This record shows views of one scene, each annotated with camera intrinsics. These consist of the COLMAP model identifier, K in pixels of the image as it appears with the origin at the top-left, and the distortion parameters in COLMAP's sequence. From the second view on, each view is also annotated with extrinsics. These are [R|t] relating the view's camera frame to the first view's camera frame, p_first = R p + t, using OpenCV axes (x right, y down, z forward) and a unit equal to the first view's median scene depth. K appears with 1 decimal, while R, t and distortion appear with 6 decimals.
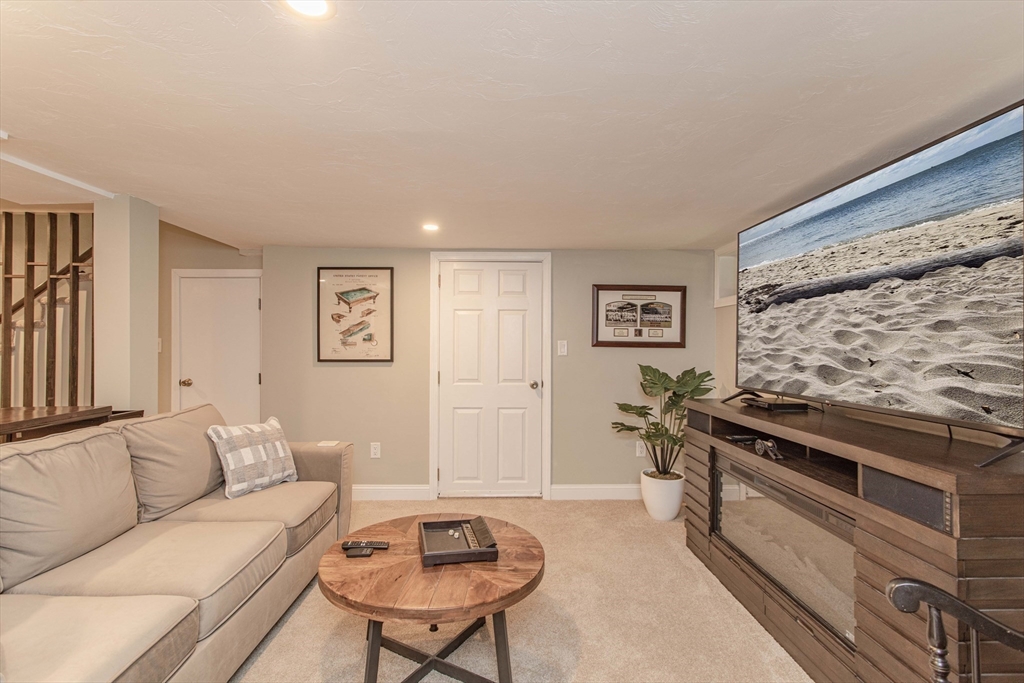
lens RADIAL K [[489.8, 0, 513.8], [0, 489.8, 341.7], [0, 0, 1]] dist [0.002418, 0.000092]
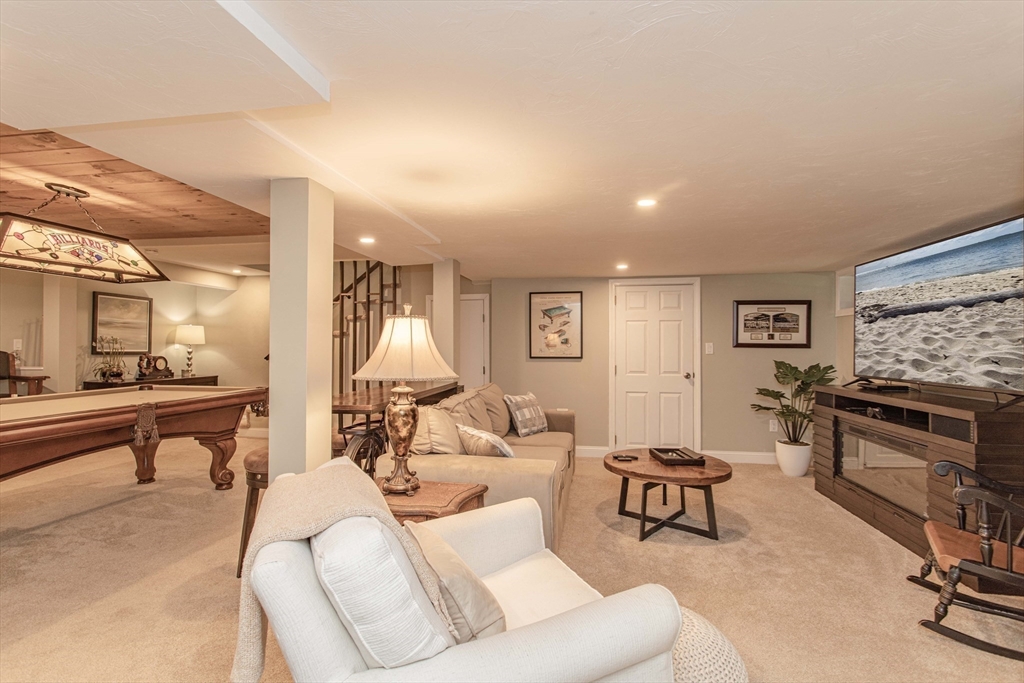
lens RADIAL K [[489.8, 0, 510.2], [0, 489.8, 341.3], [0, 0, 1]] dist [0.002418, 0.000092]
pose [[0.981454, -0.004177, -0.191651, -0.246654], [0.003717, 0.999989, -0.002758, -0.006617], [0.191661, 0.001994, 0.981459, -0.577082]]
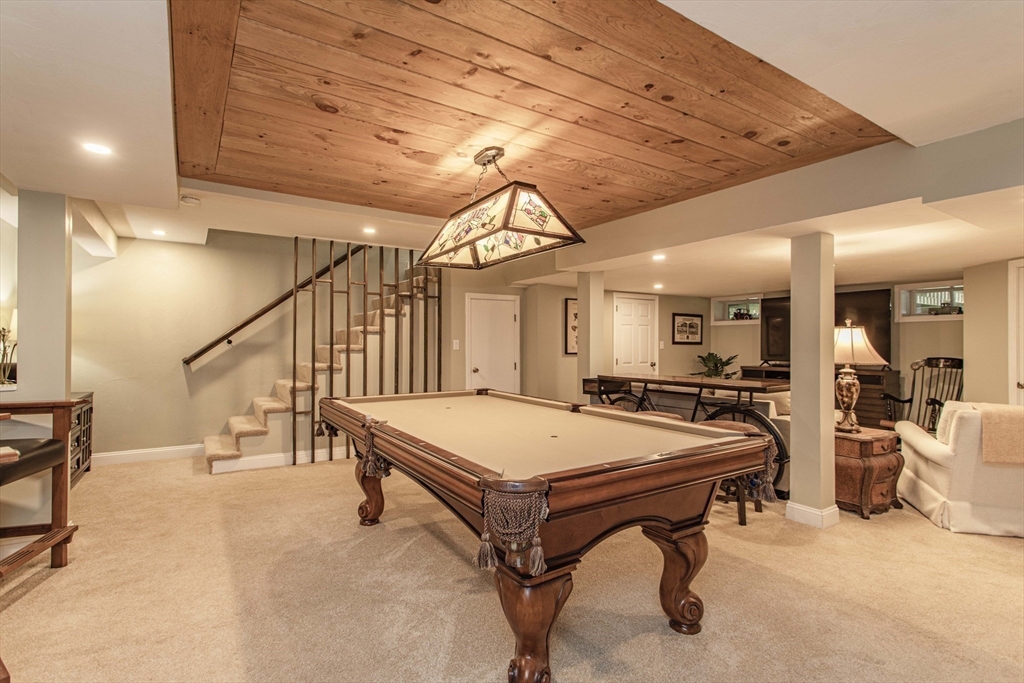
lens RADIAL K [[489.8, 0, 522.7], [0, 489.8, 341.8], [0, 0, 1]] dist [0.002418, 0.000092]
pose [[0.844927, -0.001669, 0.534879, -1.962319], [-0.001559, 0.999983, 0.005583, -0.014823], [-0.534879, -0.005551, 0.844910, -0.486044]]
